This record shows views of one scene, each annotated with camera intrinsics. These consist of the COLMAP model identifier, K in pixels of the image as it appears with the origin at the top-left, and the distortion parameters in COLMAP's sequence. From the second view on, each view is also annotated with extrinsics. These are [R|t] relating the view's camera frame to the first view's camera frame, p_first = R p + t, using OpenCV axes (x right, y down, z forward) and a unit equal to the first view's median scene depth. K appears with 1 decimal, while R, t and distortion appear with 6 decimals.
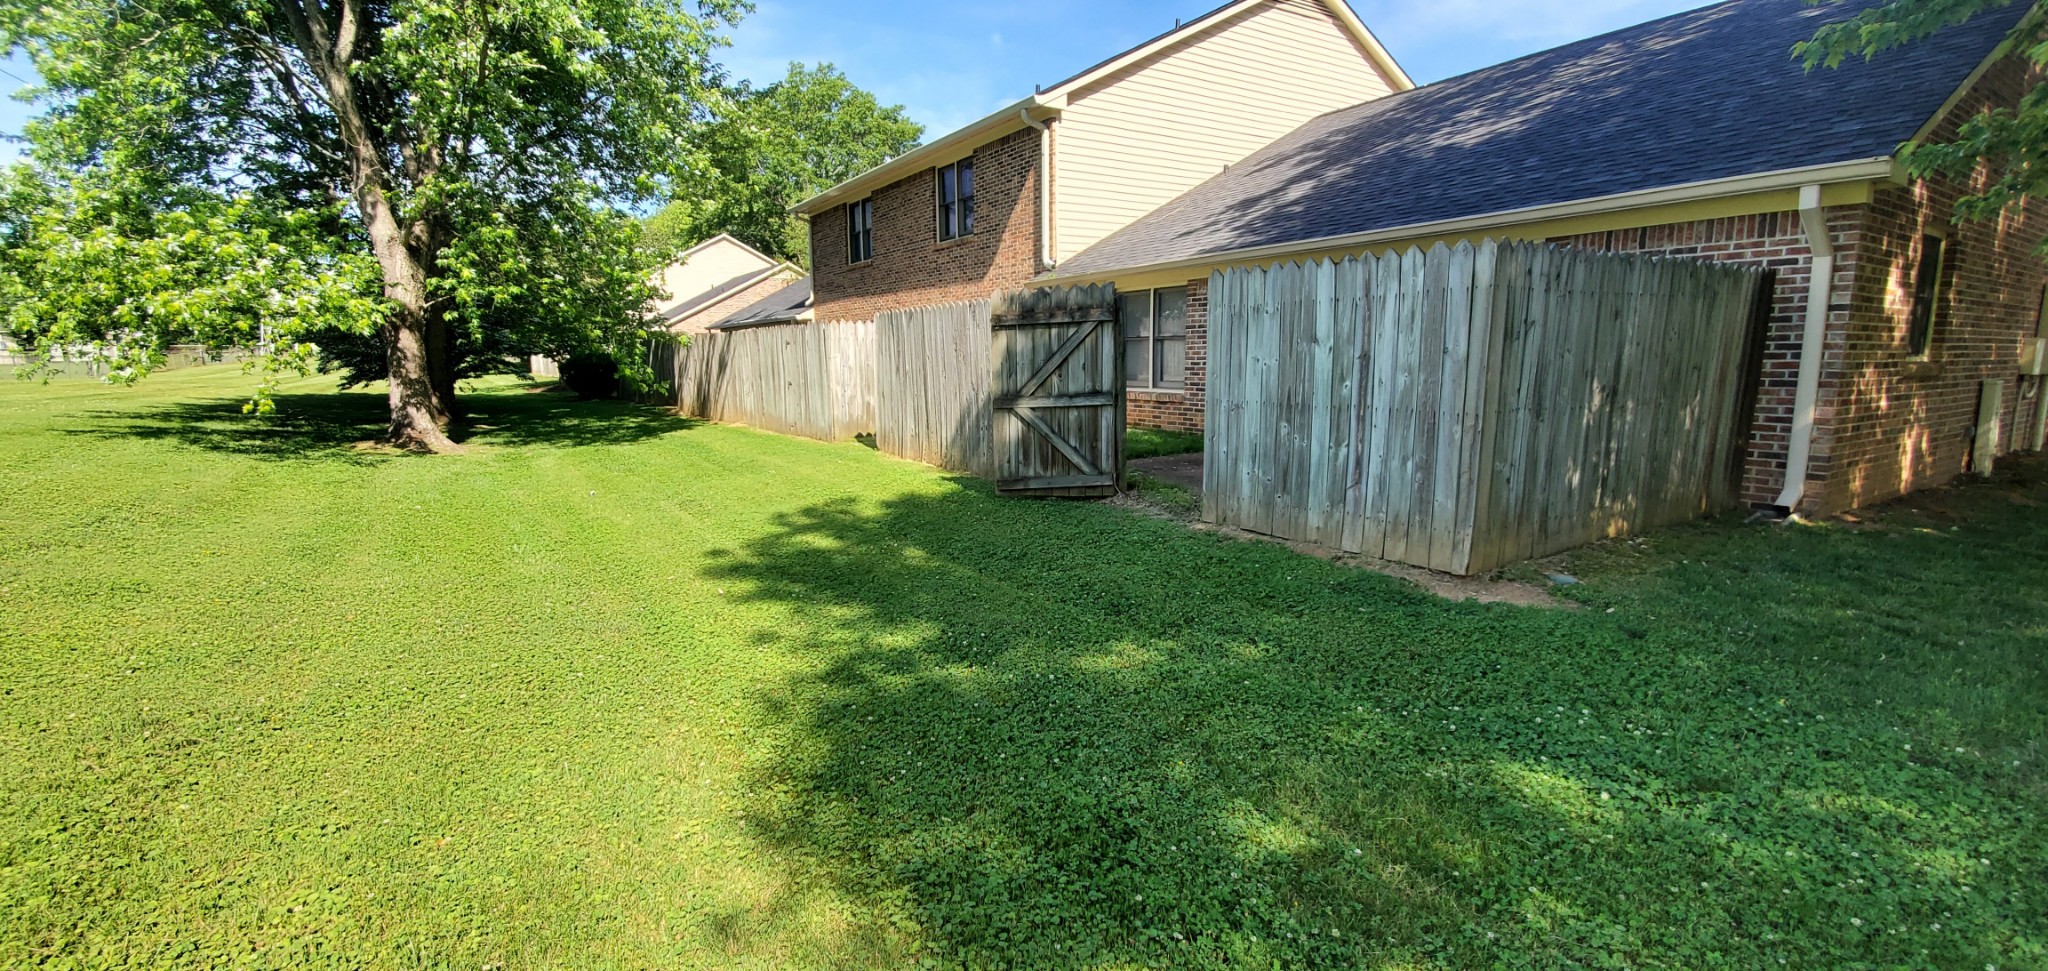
lens RADIAL K [[910.6, 0, 1024.0], [0, 910.6, 485.5], [0, 0, 1]] dist [-0.025381, -0.000077]
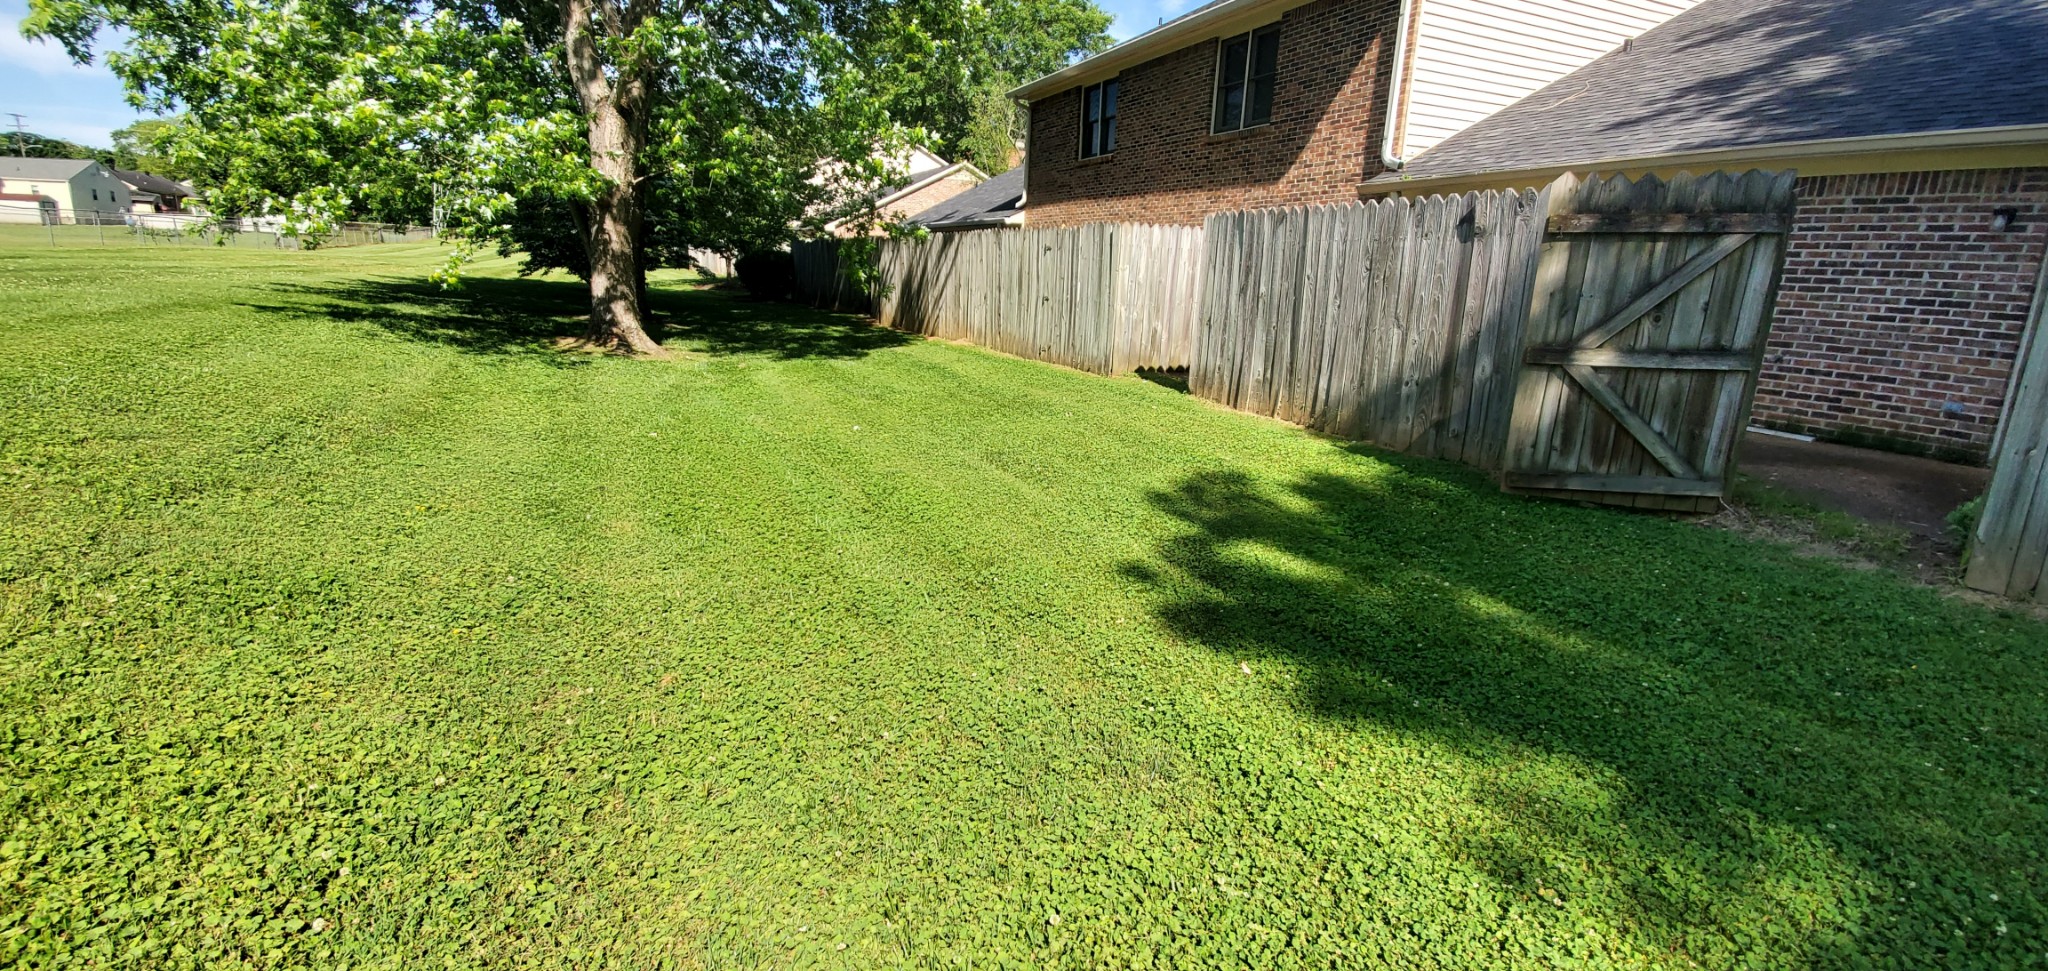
lens RADIAL K [[940.3, 0, 1024.0], [0, 940.3, 485.5], [0, 0, 1]] dist [-0.012858, -0.000095]
pose [[0.987427, 0.083584, -0.134173, -0.166314], [-0.072683, 0.993795, 0.084190, -0.016068], [0.140378, -0.073379, 0.987375, 0.163191]]
